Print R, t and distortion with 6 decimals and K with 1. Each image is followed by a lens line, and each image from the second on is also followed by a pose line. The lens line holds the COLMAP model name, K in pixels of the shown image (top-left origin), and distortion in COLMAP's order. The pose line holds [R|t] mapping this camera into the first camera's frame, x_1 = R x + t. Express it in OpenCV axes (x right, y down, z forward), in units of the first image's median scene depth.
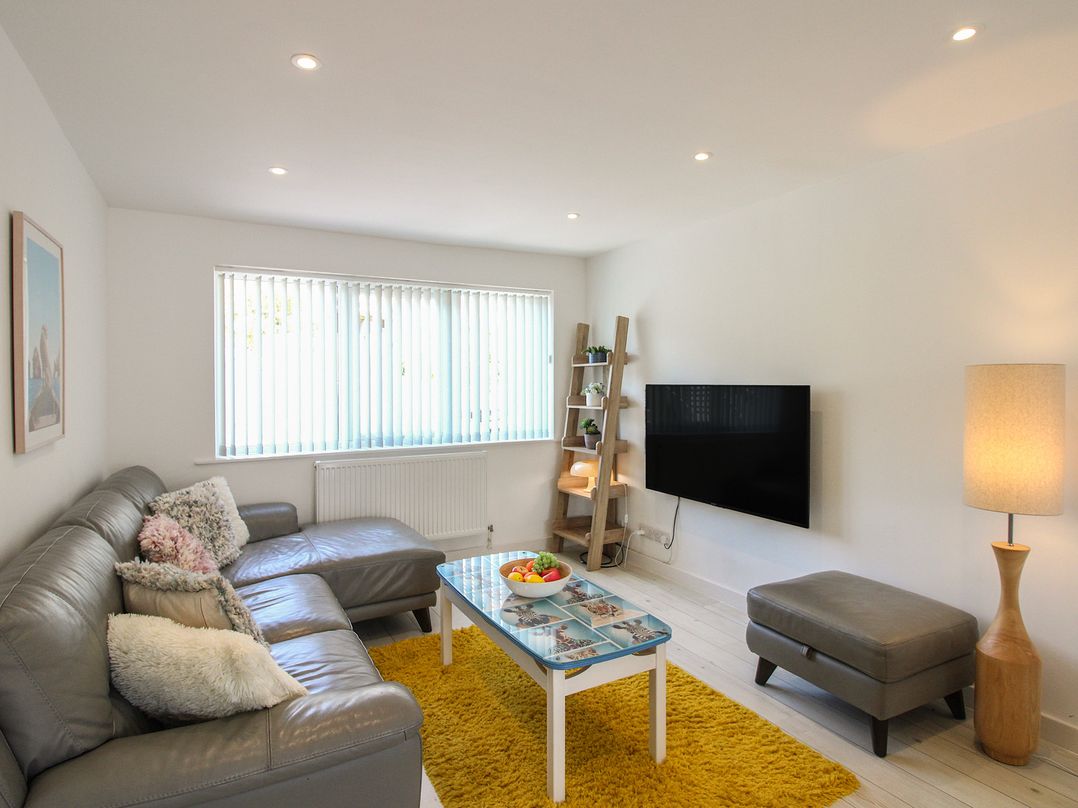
lens RADIAL K [[615.0, 0, 545.4], [0, 615.0, 393.0], [0, 0, 1]] dist [0.000226, -0.009192]
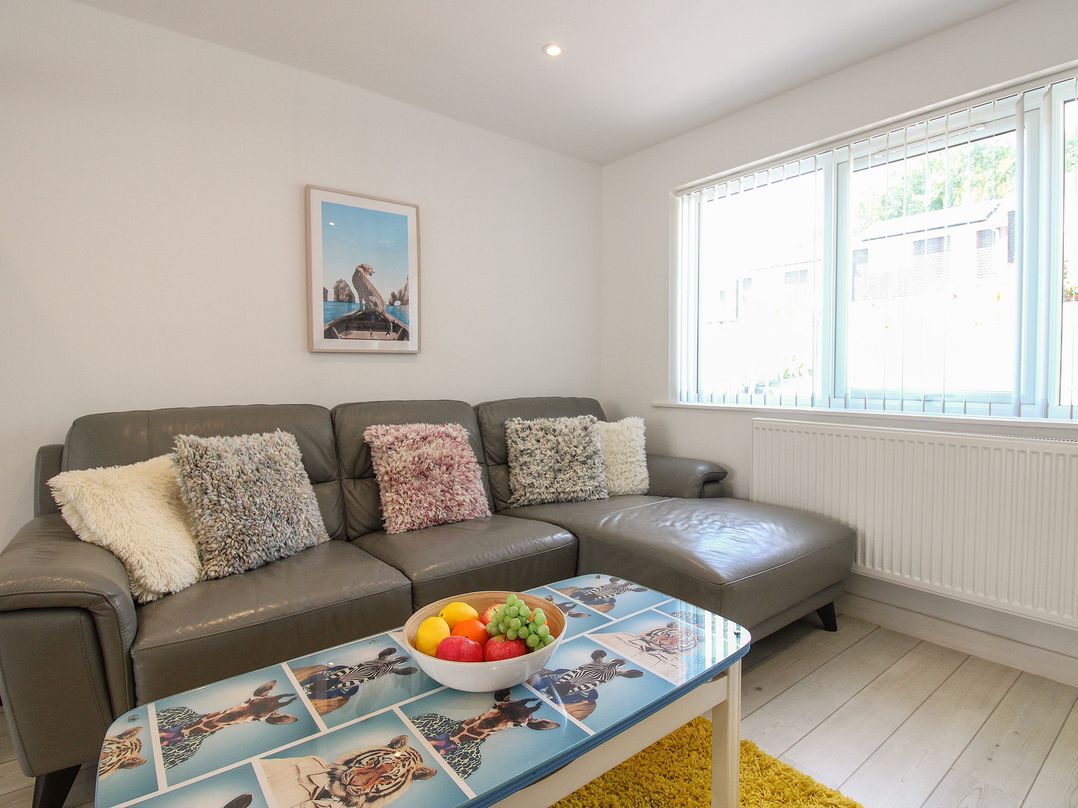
lens RADIAL K [[573.8, 0, 543.5], [0, 573.8, 396.0], [0, 0, 1]] dist [-0.005092, -0.006085]
pose [[0.119729, 0.039103, -0.992036, 0.263650], [-0.027953, 0.998961, 0.036002, 0.064345], [0.992413, 0.023420, 0.120697, 0.635406]]
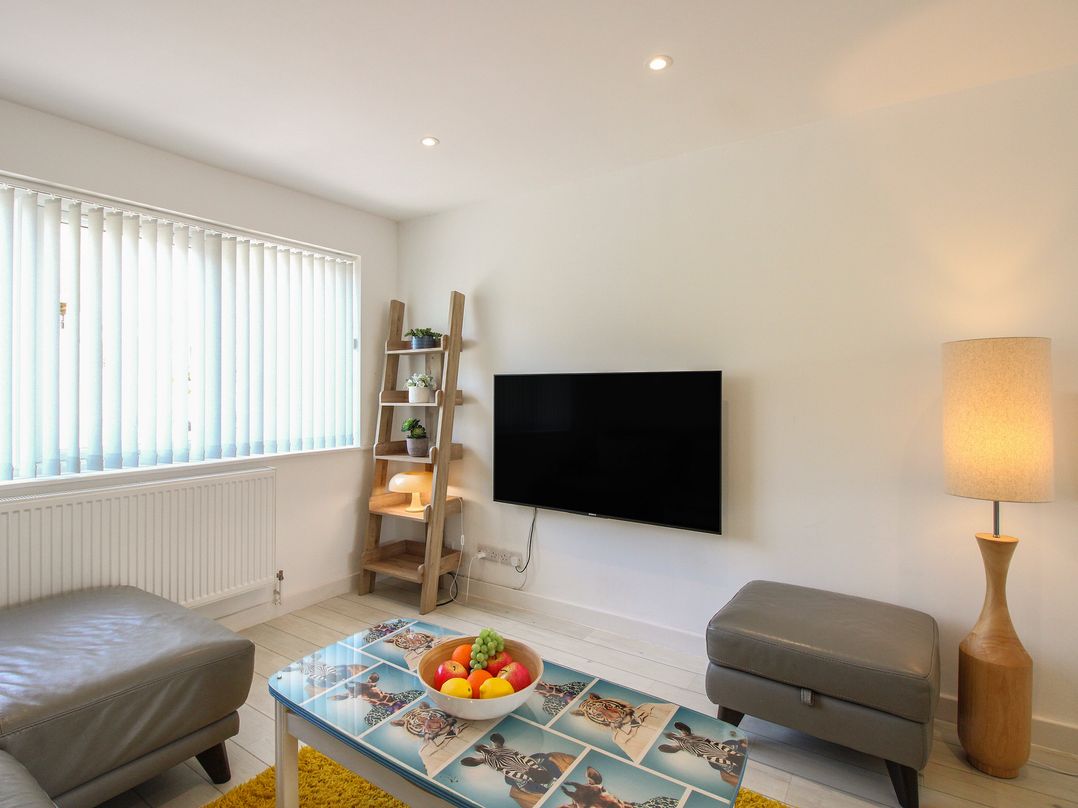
lens RADIAL K [[573.8, 0, 532.1], [0, 573.8, 389.8], [0, 0, 1]] dist [-0.005092, -0.006085]
pose [[0.895367, 0.000278, 0.445329, -0.140200], [0.008399, 0.999811, -0.017511, 0.021352], [-0.445250, 0.019419, 0.895196, 0.308509]]
